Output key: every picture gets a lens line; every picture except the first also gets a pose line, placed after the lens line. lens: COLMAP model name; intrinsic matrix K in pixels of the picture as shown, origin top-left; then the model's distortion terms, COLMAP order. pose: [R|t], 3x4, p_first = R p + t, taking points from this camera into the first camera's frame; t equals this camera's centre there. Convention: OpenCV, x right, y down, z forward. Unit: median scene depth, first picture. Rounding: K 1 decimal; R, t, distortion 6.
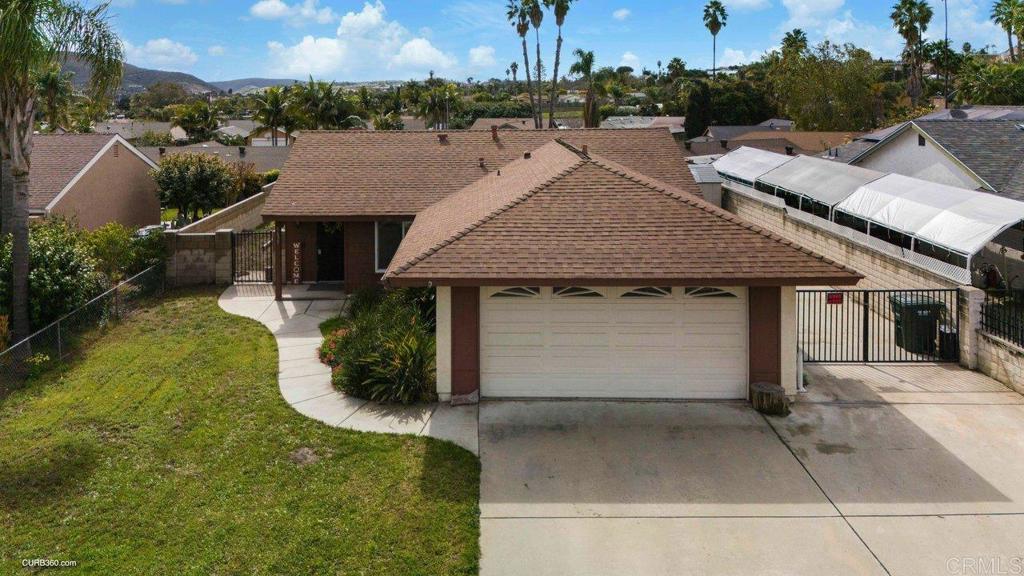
lens RADIAL K [[758.9, 0, 497.6], [0, 758.9, 286.4], [0, 0, 1]] dist [0.037194, -0.009064]
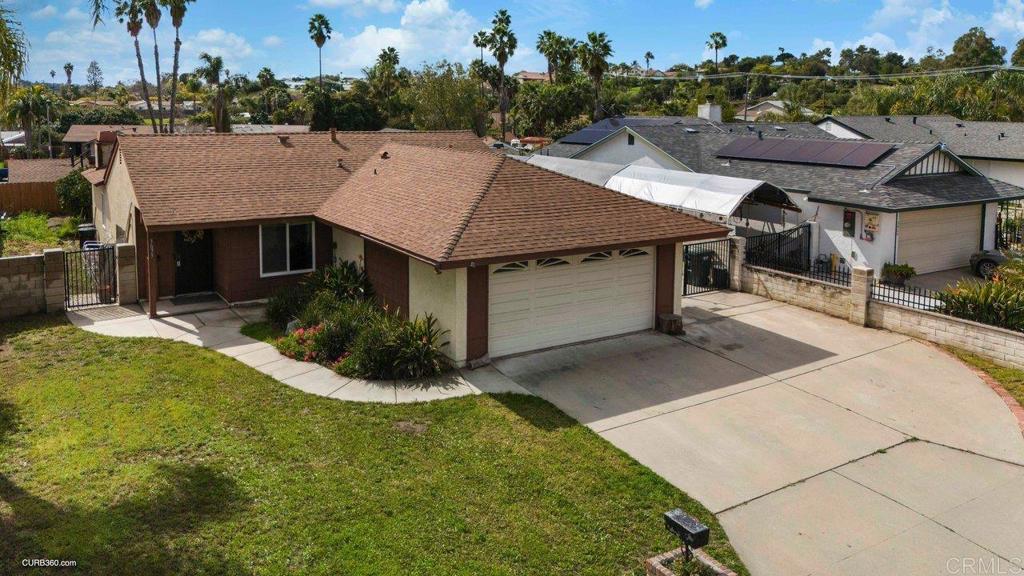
lens RADIAL K [[735.6, 0, 506.3], [0, 735.6, 275.1], [0, 0, 1]] dist [0.118316, 0.002142]
pose [[0.832069, -0.103987, 0.544838, -0.612580], [0.116152, 0.993157, 0.012166, 0.005060], [-0.542375, 0.053161, 0.838453, 0.012894]]
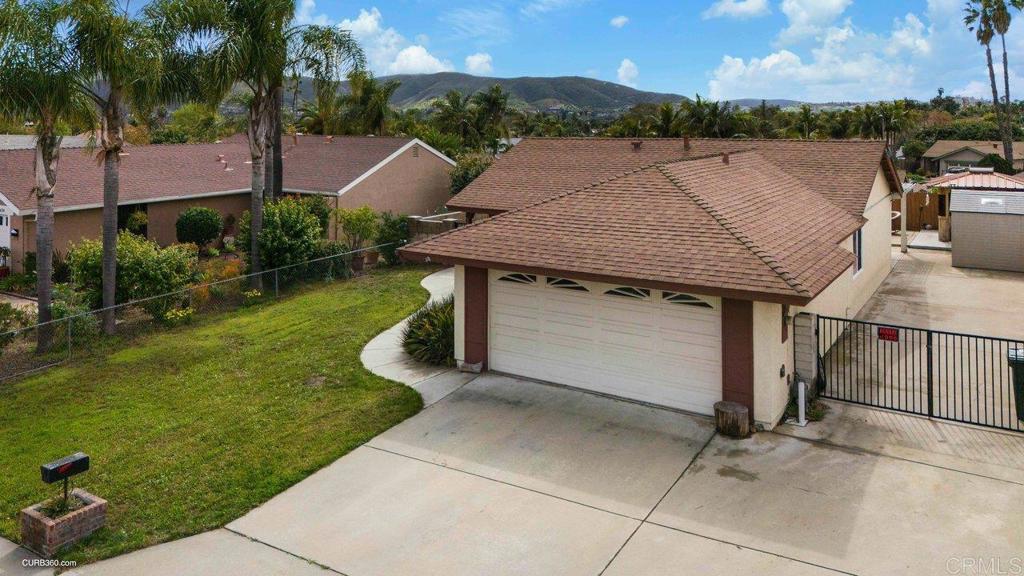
lens RADIAL K [[758.9, 0, 497.6], [0, 758.9, 286.4], [0, 0, 1]] dist [0.037194, -0.009064]
pose [[0.866995, 0.119866, -0.483685, 0.516562], [-0.130407, 0.991389, 0.011931, 0.010282], [0.480950, 0.052732, 0.875161, 0.027659]]
